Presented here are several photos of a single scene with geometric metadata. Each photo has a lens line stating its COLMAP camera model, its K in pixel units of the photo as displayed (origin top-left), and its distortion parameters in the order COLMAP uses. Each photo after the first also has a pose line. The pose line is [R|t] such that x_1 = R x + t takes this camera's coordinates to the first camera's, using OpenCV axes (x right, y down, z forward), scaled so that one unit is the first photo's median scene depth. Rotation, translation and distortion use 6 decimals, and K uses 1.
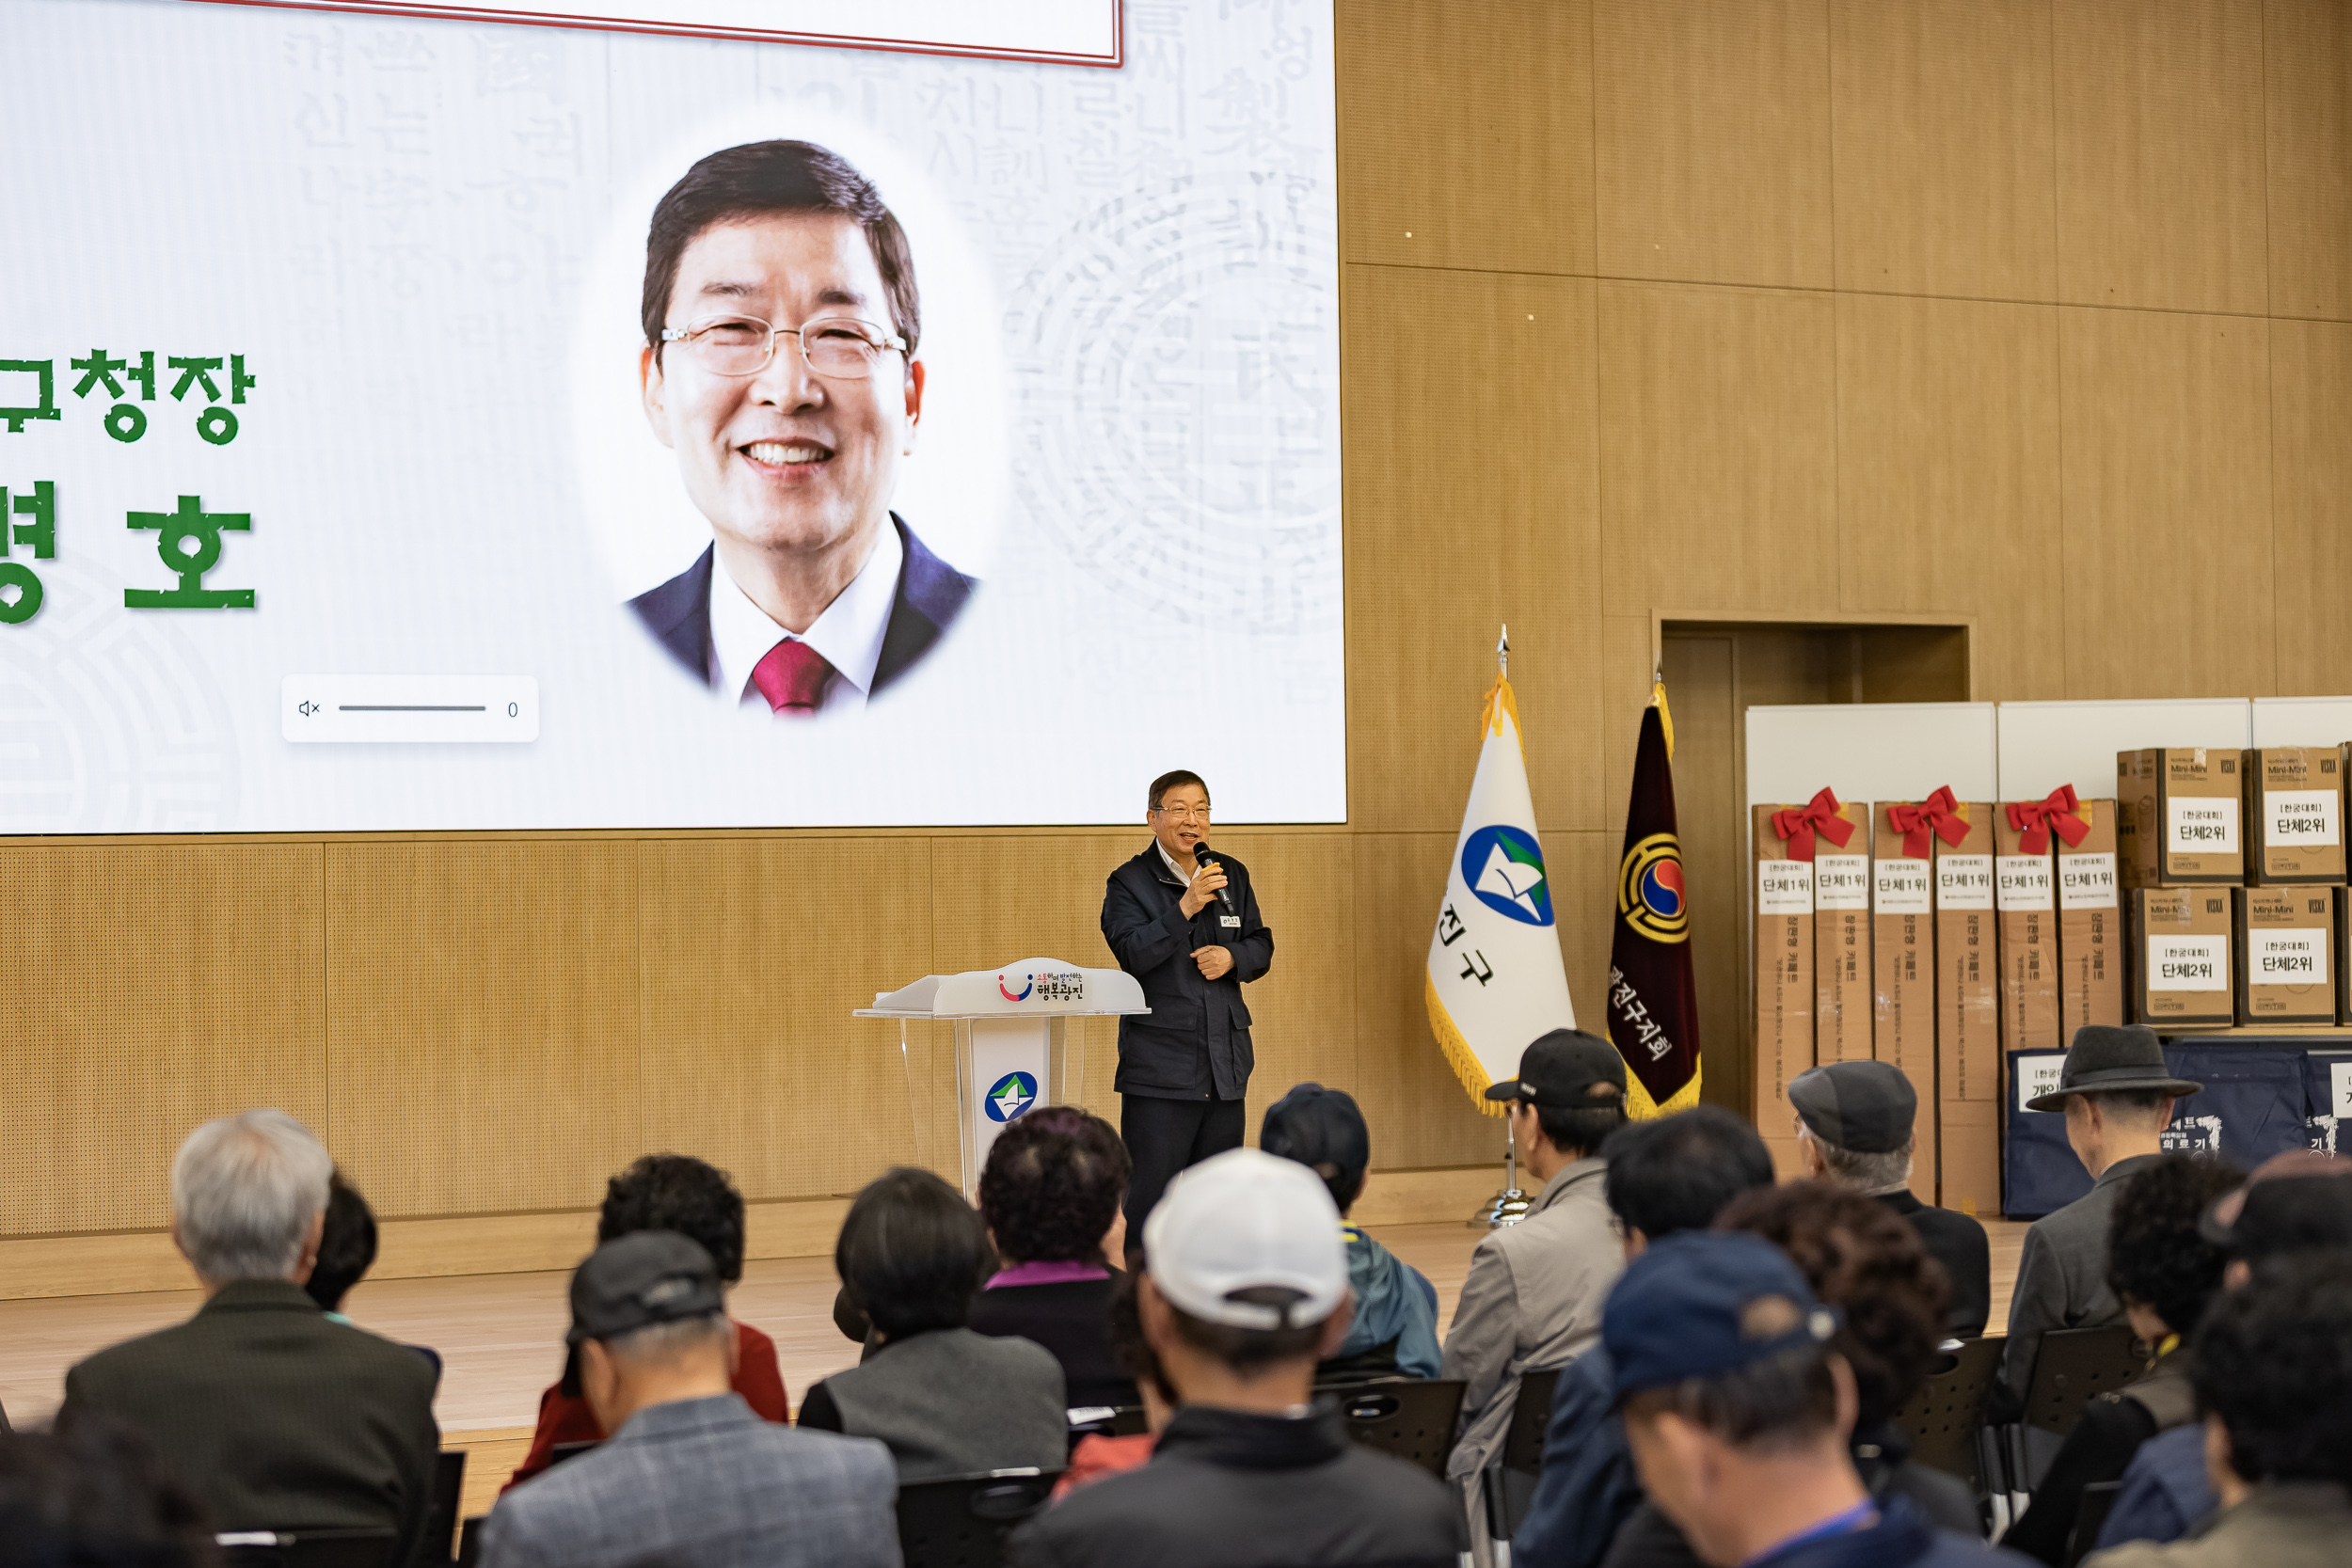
lens RADIAL K [[5515.2, 0, 1228.2], [0, 5515.2, 733.0], [0, 0, 1]] dist [0.018366, 0.000000]
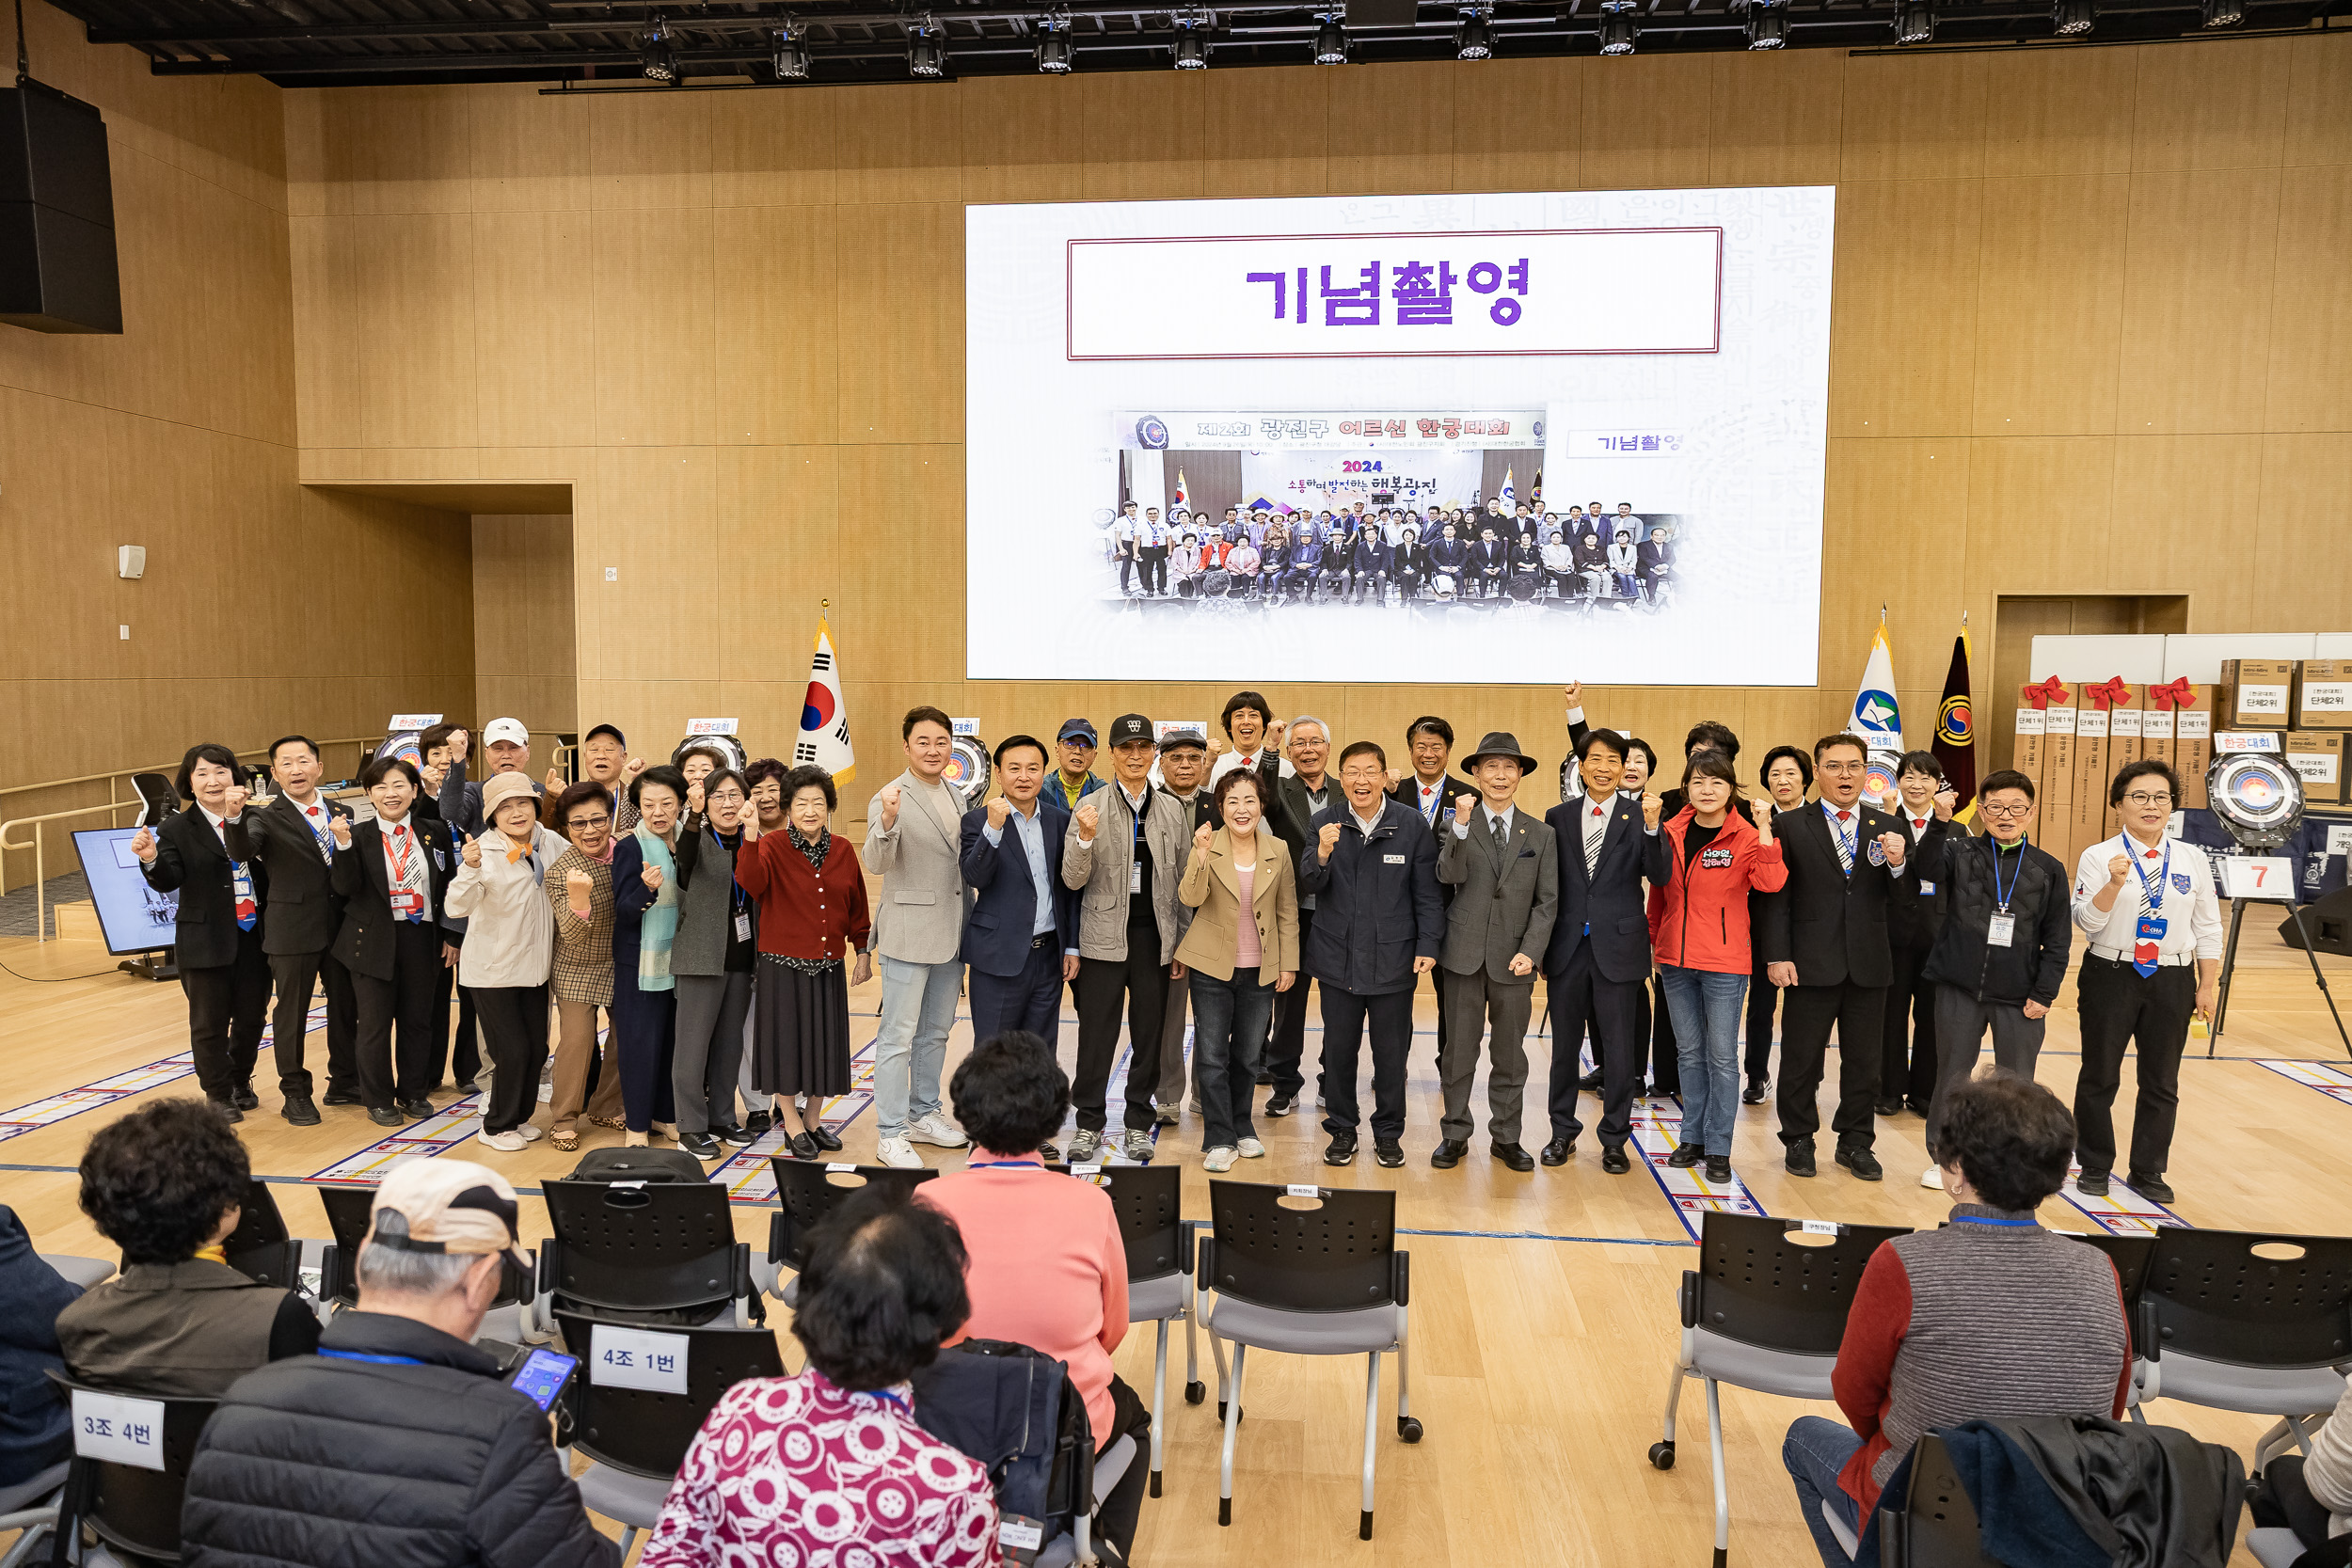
lens RADIAL K [[1588.6, 0, 1183.8], [0, 1588.6, 787.0], [0, 0, 1]] dist [-0.007016, 0.050663]
pose [[0.804843, 0.066667, -0.589732, 0.206789], [-0.002482, 0.994040, 0.108985, -0.013455], [0.593483, -0.086252, 0.800212, 0.315500]]
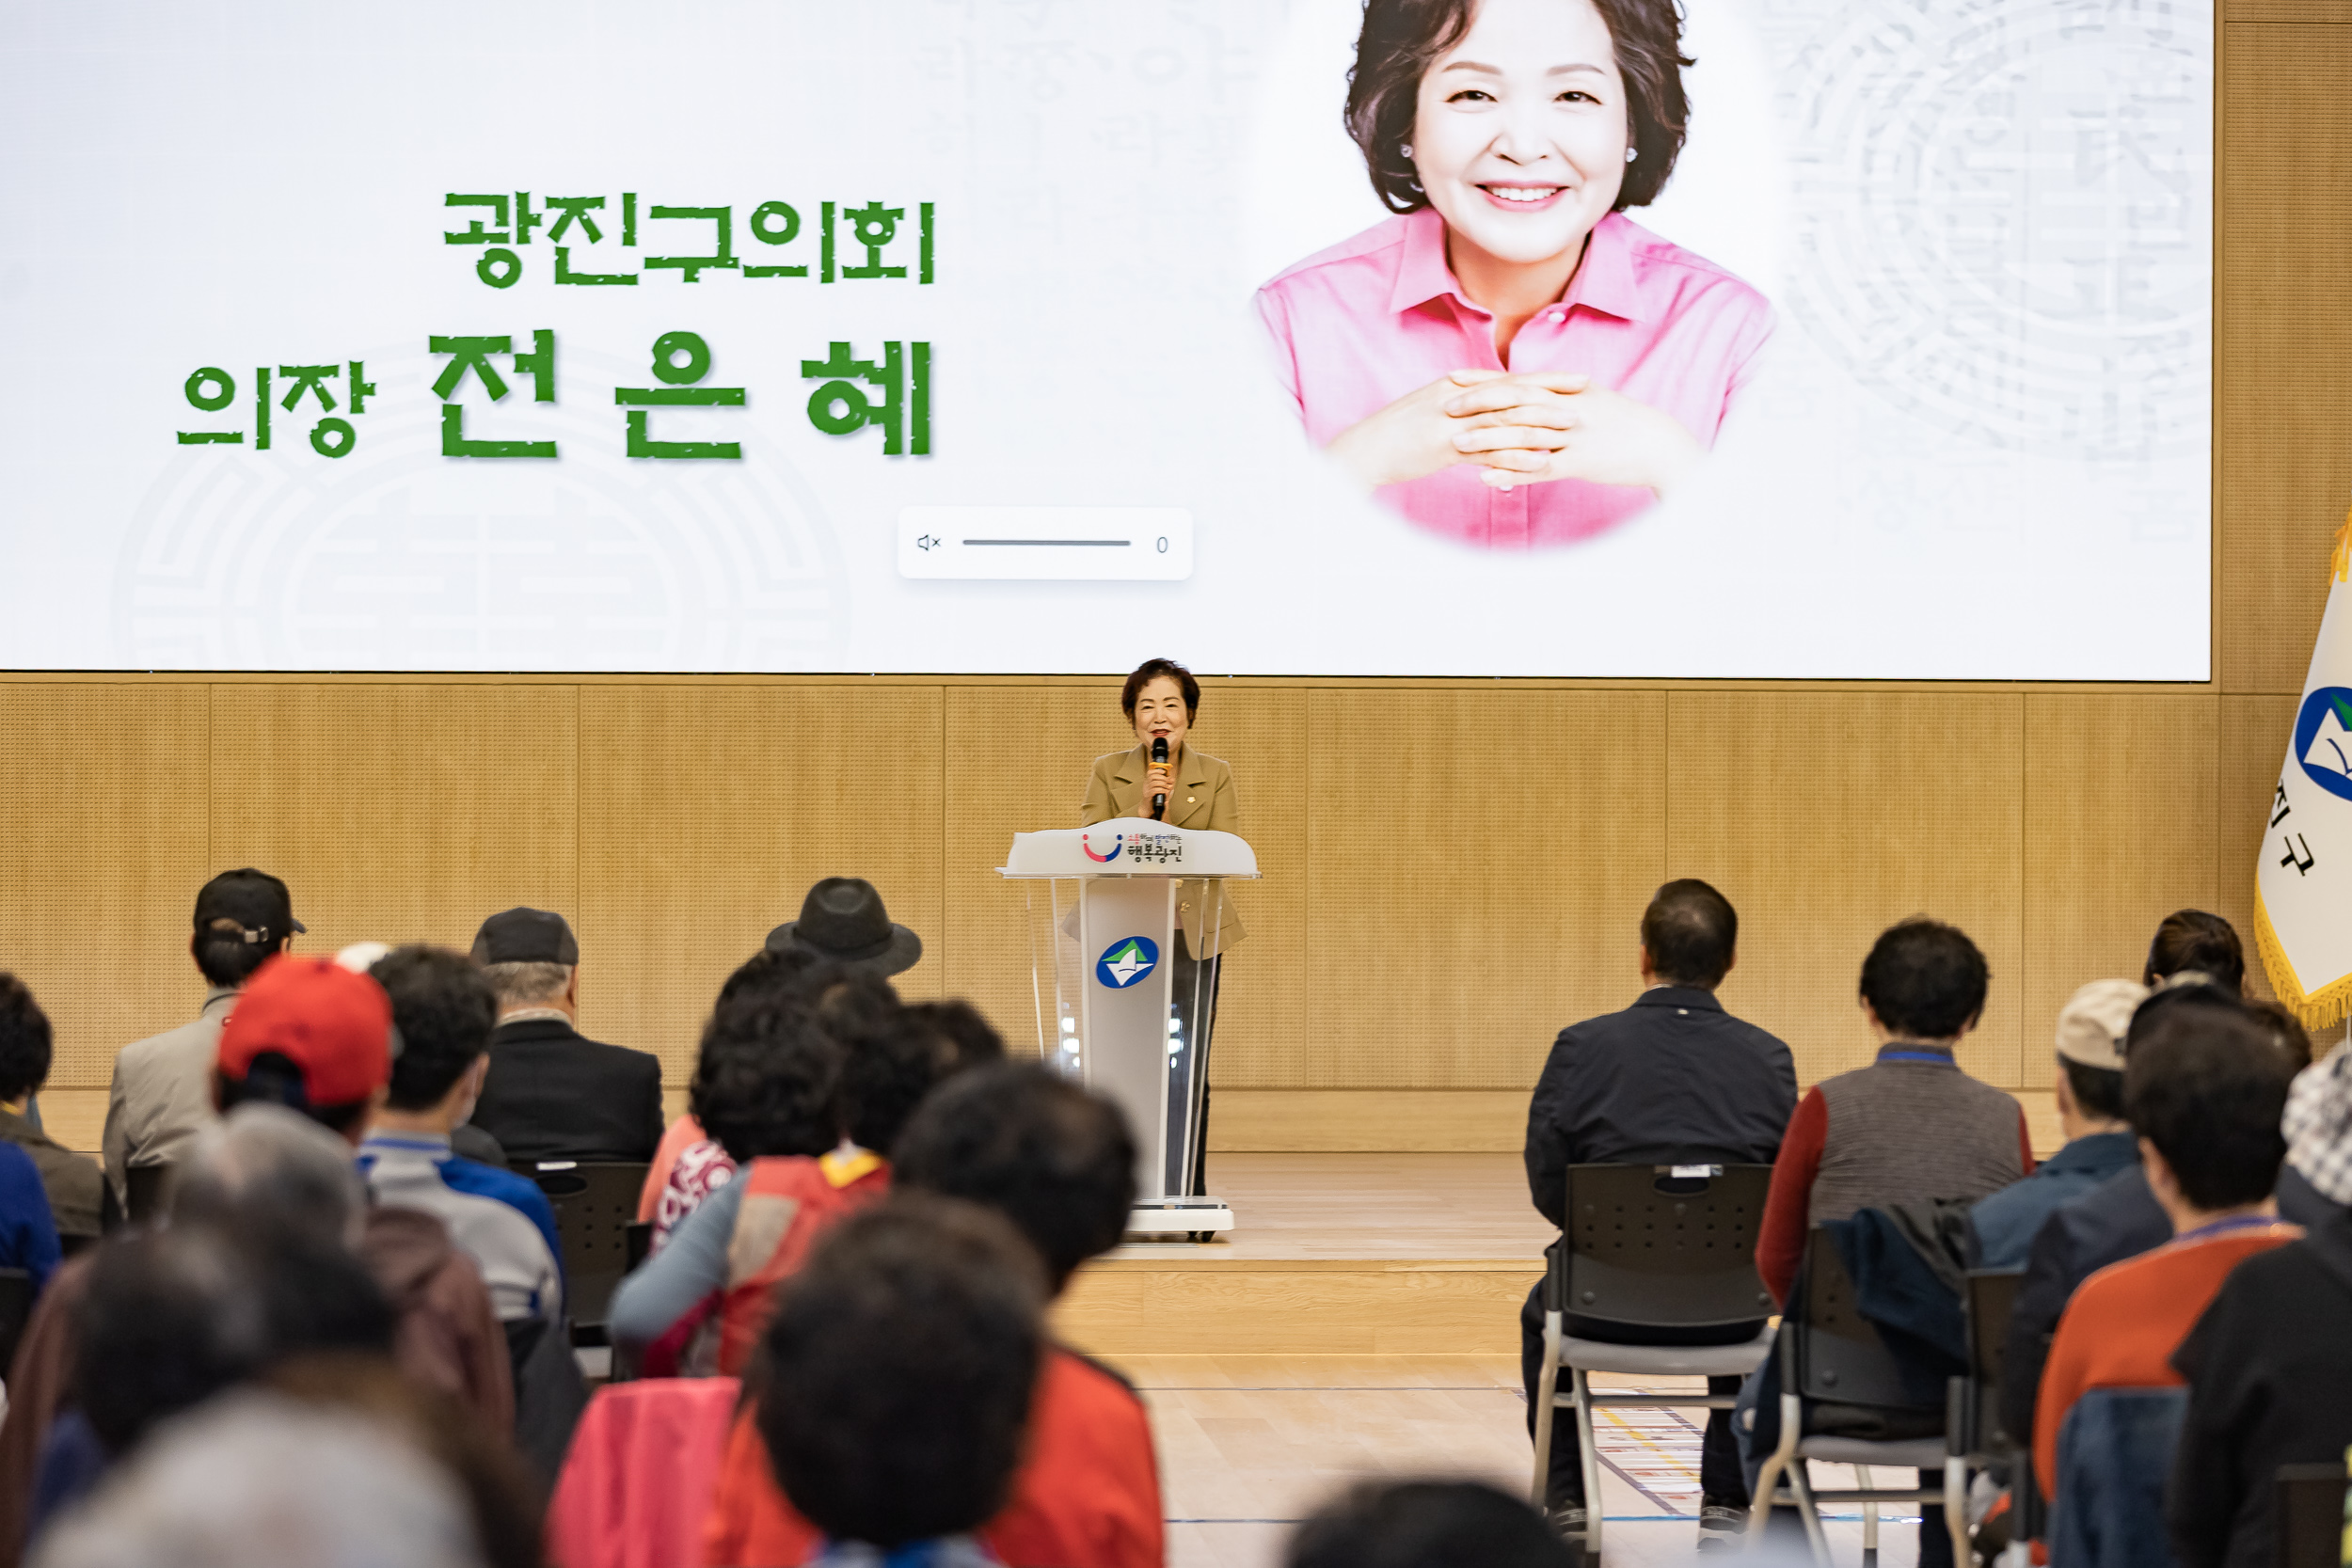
lens RADIAL K [[7638.9, 0, 1163.9], [0, 7638.9, 793.4], [0, 0, 1]] dist [0.068514, 0.000000]
pose [[0.895635, 0.021439, -0.444273, 0.410732], [-0.005931, 0.999325, 0.036267, -0.008458], [0.444751, -0.029847, 0.895157, -0.134306]]
